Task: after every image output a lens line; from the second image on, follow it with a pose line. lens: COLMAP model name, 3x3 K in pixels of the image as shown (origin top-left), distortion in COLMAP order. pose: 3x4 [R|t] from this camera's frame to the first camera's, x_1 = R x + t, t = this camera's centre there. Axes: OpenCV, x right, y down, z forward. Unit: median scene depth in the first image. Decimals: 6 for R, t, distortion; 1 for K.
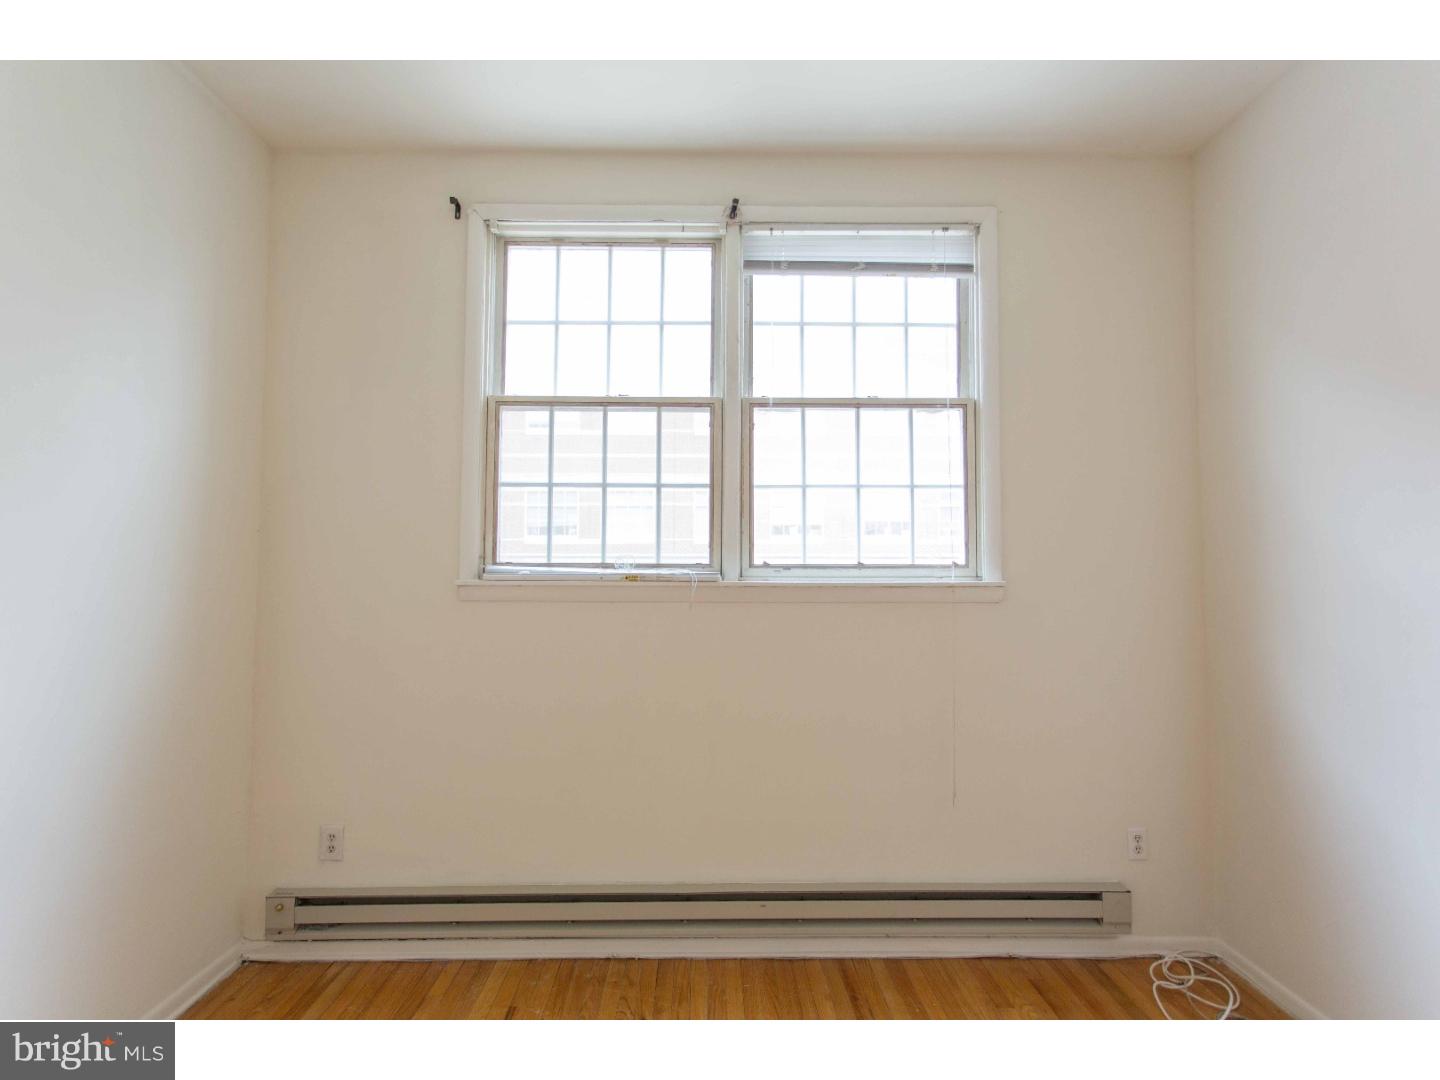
lens RADIAL K [[674.5, 0, 713.3], [0, 674.5, 554.6], [0, 0, 1]] dist [-0.003859, 0.001630]
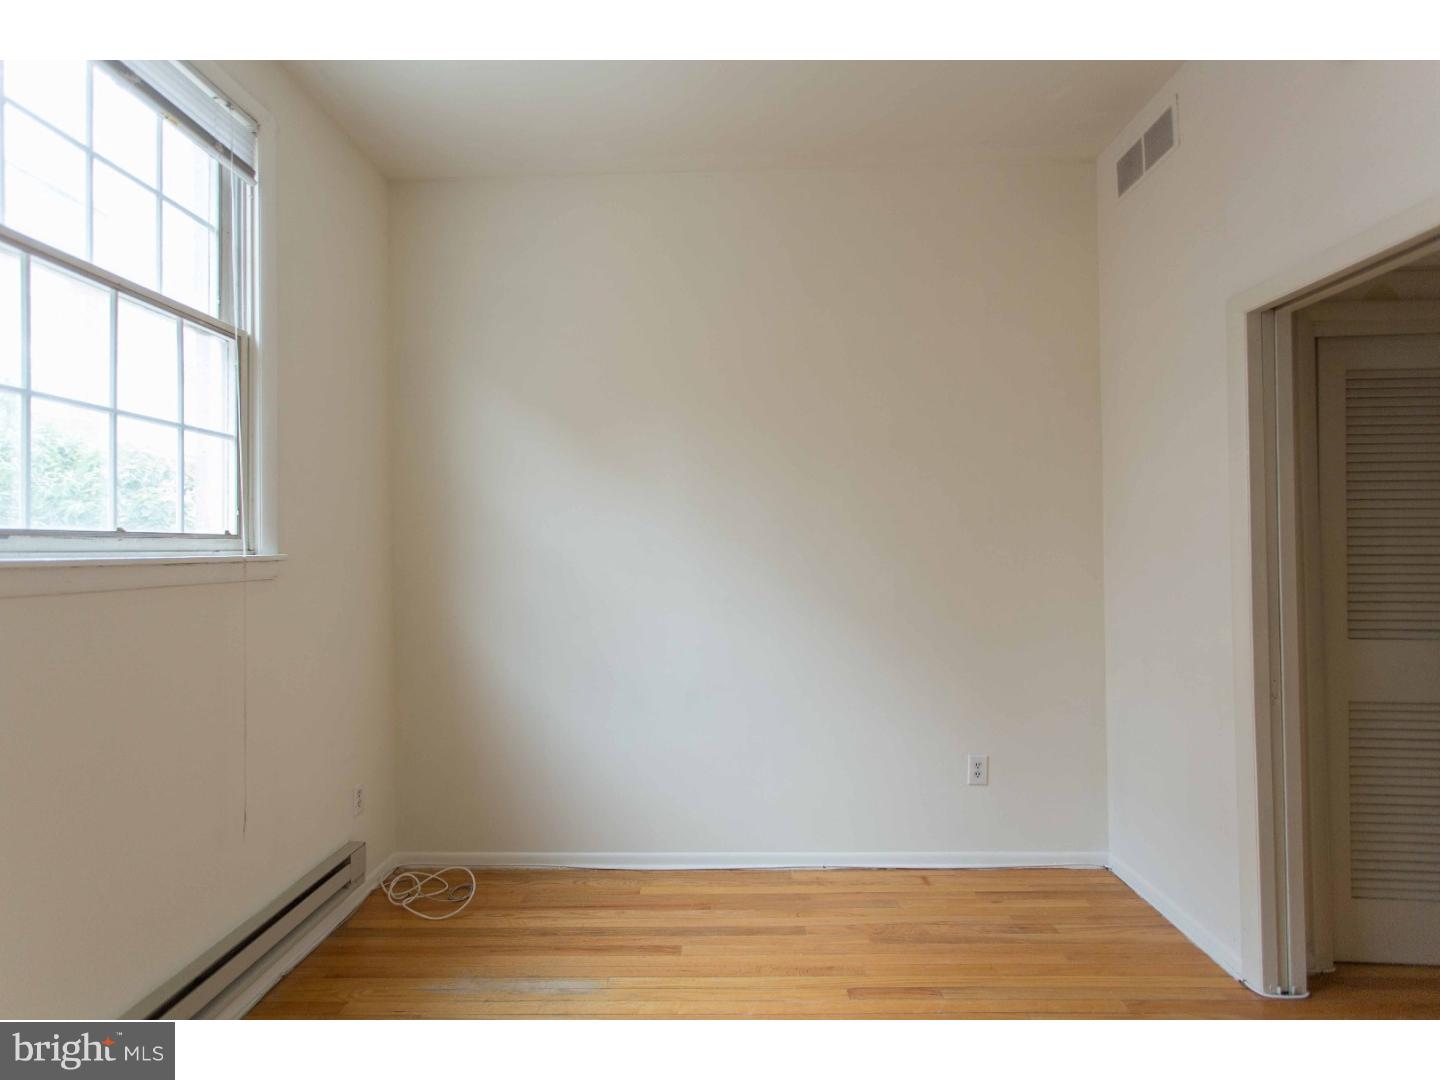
lens RADIAL K [[674.5, 0, 717.6], [0, 674.5, 542.9], [0, 0, 1]] dist [-0.003859, 0.001630]
pose [[0.039520, 0.005848, 0.999202, -0.412547], [-0.027137, 0.999620, -0.004778, 0.013020], [-0.998850, -0.026926, 0.039663, 0.392863]]
